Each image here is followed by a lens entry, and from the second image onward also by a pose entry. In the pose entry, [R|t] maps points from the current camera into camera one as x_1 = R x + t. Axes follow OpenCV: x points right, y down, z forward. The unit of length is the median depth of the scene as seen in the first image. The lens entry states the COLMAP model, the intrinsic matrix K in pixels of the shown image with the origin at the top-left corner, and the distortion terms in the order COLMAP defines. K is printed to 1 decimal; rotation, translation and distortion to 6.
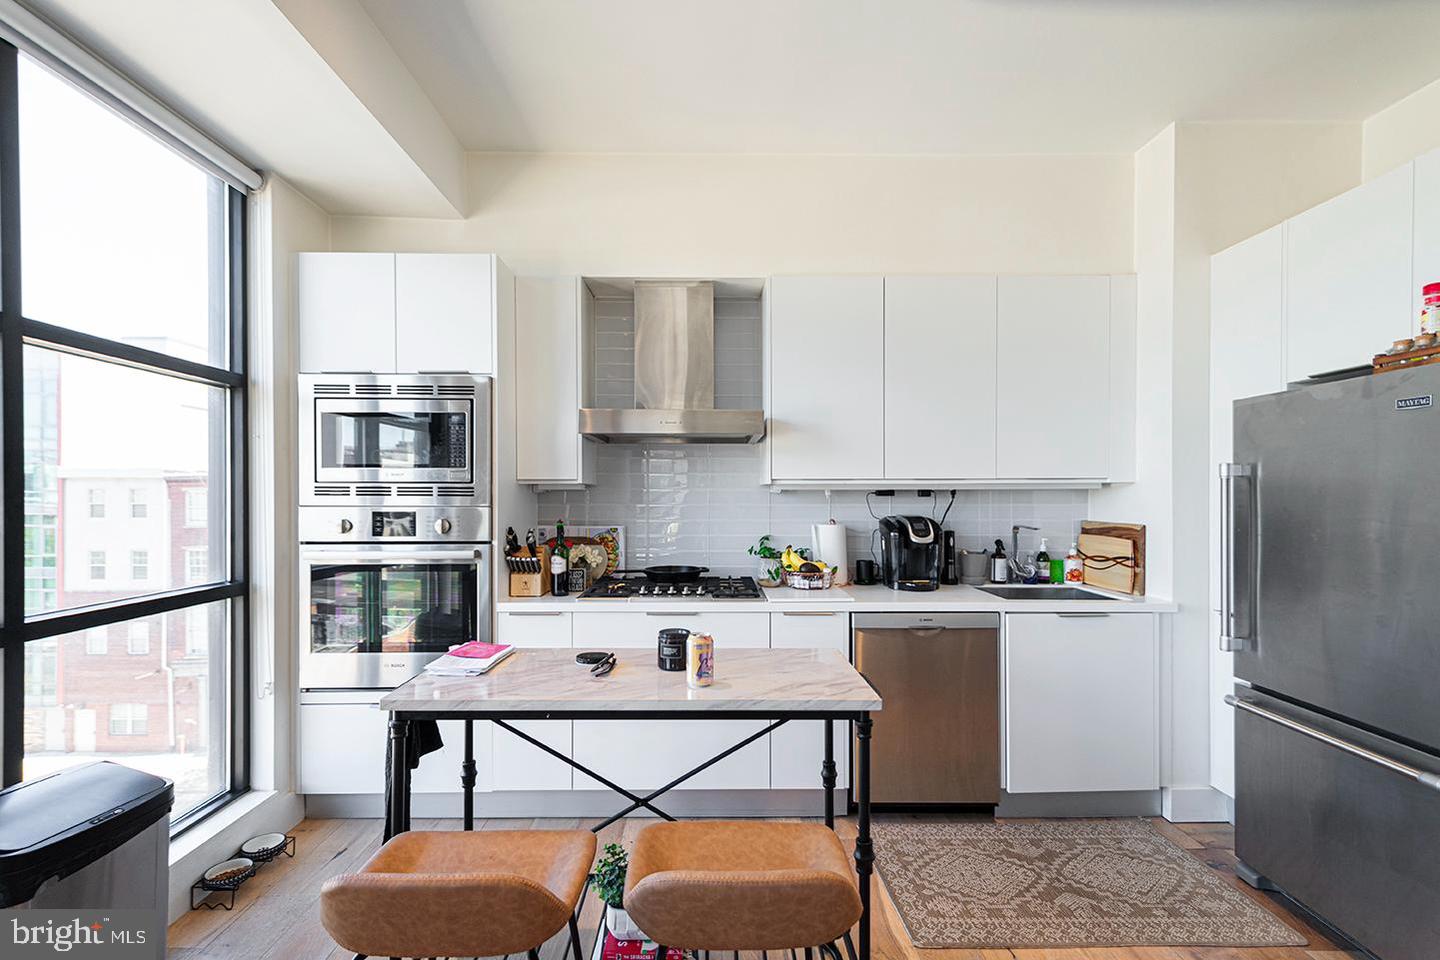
lens RADIAL K [[624.7, 0, 720.0], [0, 624.7, 498.4], [0, 0, 1]] dist [0.011433, 0.000097]
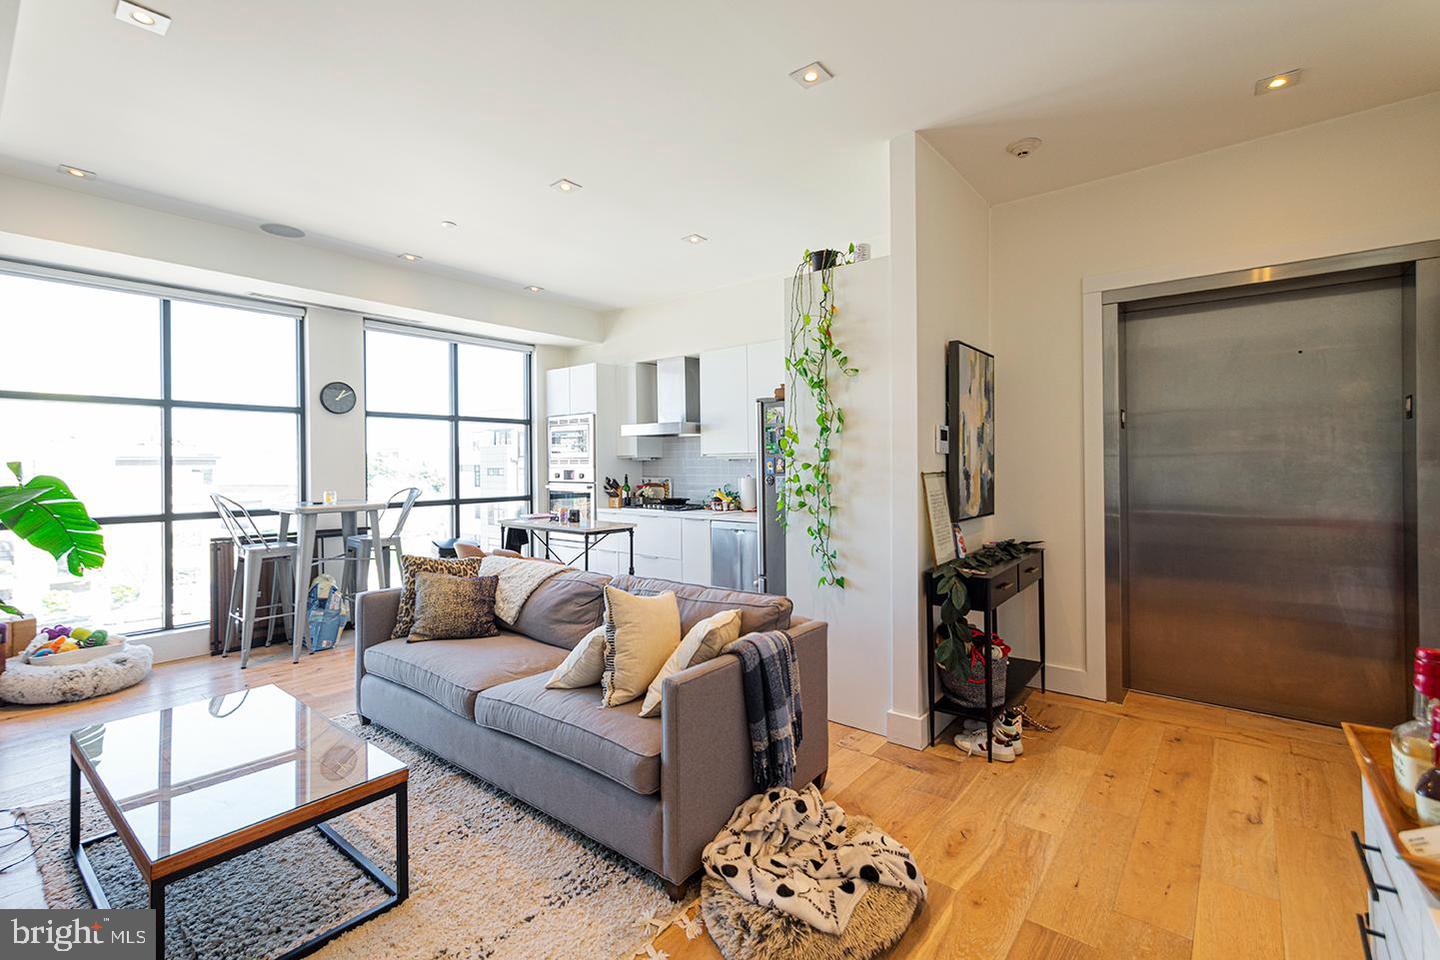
lens RADIAL K [[635.2, 0, 716.2], [0, 635.2, 461.2], [0, 0, 1]] dist [0.000259, 0.000099]
pose [[0.763959, -0.007490, -0.645221, 1.385846], [0.003353, 0.999965, -0.007638, 0.006118], [0.645256, 0.003672, 0.763958, -0.498201]]
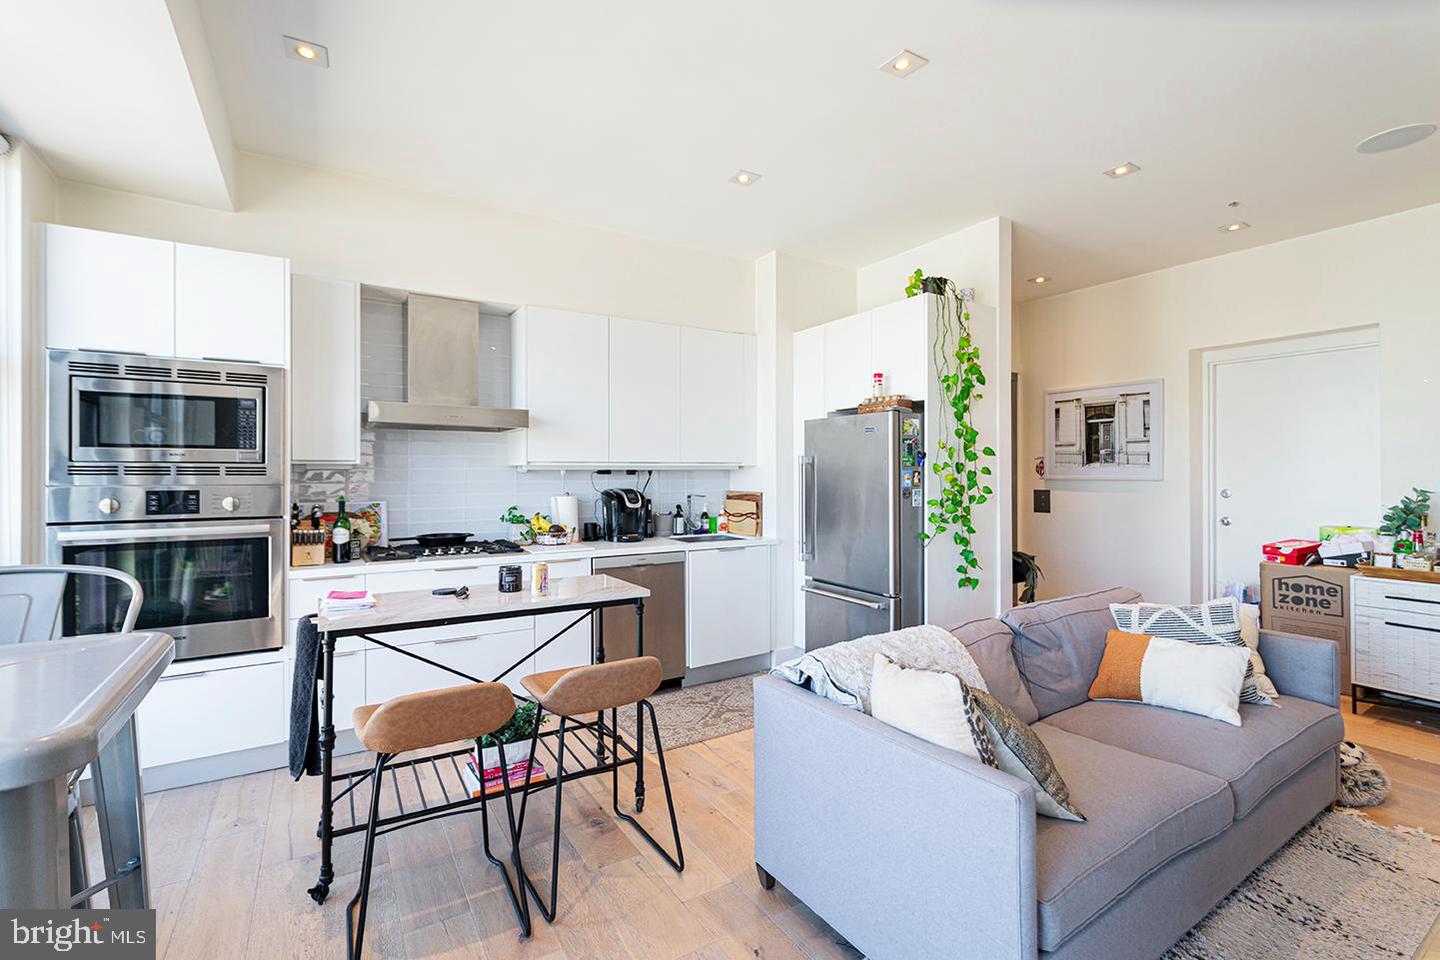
lens RADIAL K [[617.6, 0, 720.0], [0, 617.6, 480.0], [0, 0, 1]] dist [0.000017, -0.000007]
pose [[0.854061, -0.006290, 0.520135, -0.240669], [0.003159, 0.999971, 0.006905, -0.000228], [-0.520163, -0.004254, 0.854056, -0.297078]]
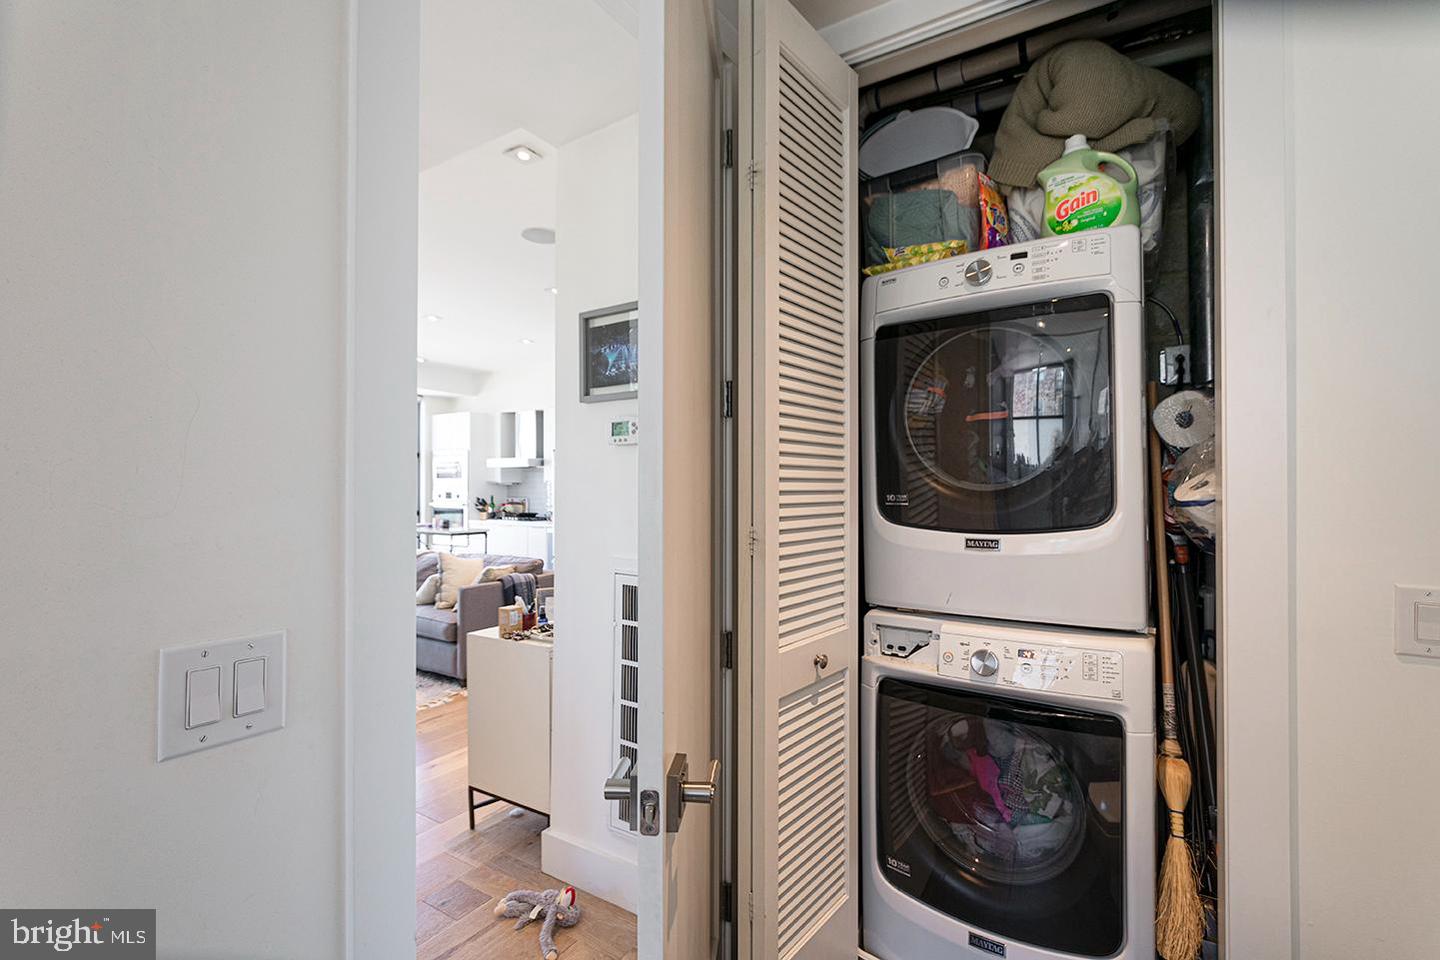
lens RADIAL K [[638.2, 0, 727.5], [0, 638.2, 481.3], [0, 0, 1]] dist [0.000249, -0.000139]
pose [[0.844467, -0.003133, -0.535598, 2.256183], [-0.003021, 0.999939, -0.010612, -0.002237], [0.535599, 0.010579, 0.844406, -0.952472]]
